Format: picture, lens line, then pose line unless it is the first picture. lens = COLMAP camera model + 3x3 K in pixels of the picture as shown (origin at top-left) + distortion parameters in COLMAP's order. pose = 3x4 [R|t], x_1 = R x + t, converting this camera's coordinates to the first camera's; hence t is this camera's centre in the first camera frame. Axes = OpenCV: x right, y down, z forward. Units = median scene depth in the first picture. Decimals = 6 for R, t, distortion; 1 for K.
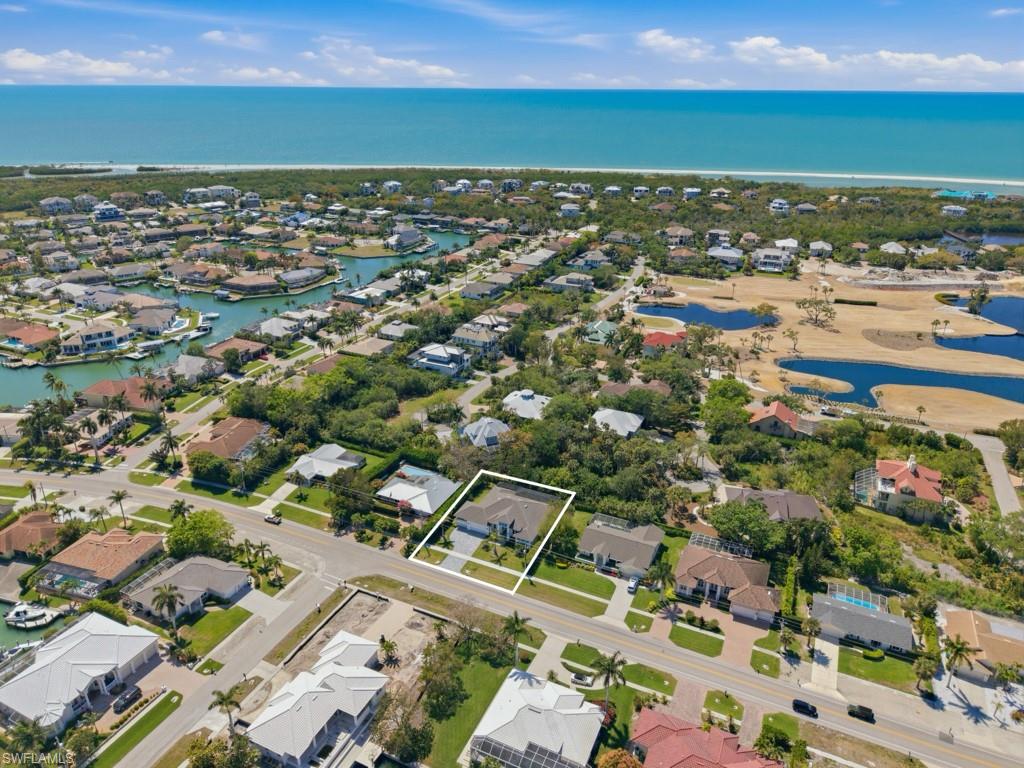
lens RADIAL K [[701.3, 0, 511.4], [0, 701.3, 383.9], [0, 0, 1]] dist [0.024530, -0.025133]
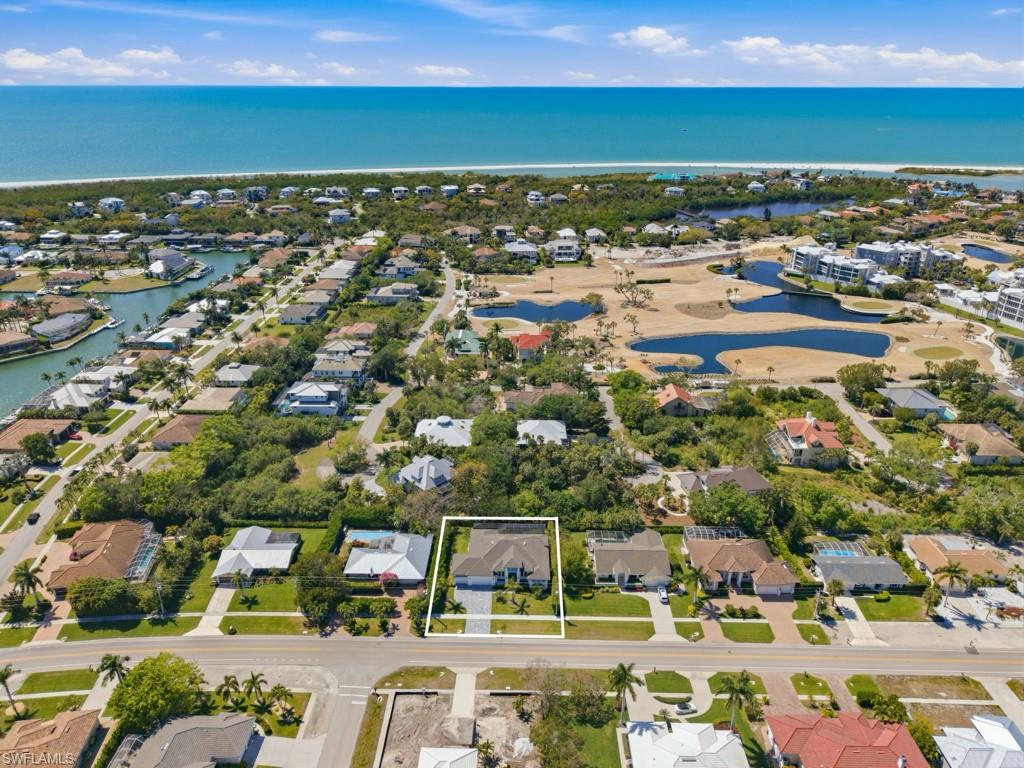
lens RADIAL K [[701.3, 0, 514.9], [0, 701.3, 390.3], [0, 0, 1]] dist [0.024530, -0.025133]
pose [[0.909970, -0.170136, 0.378164, -0.226224], [0.165537, 0.985181, 0.044902, -0.049482], [-0.380199, 0.021741, 0.924649, 0.108968]]
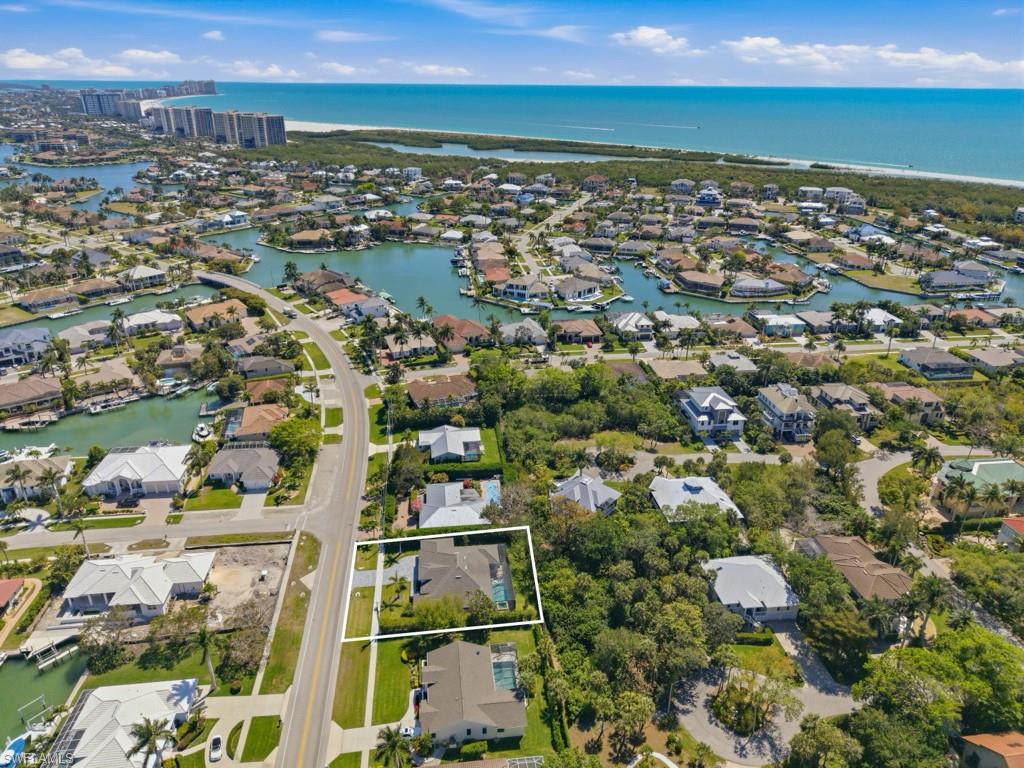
lens RADIAL K [[701.3, 0, 511.3], [0, 701.3, 382.2], [0, 0, 1]] dist [0.024530, -0.025133]
pose [[0.508466, 0.332697, -0.794213, 0.451981], [-0.338915, 0.925220, 0.170598, -0.136942], [0.791580, 0.182428, 0.583199, 0.401755]]
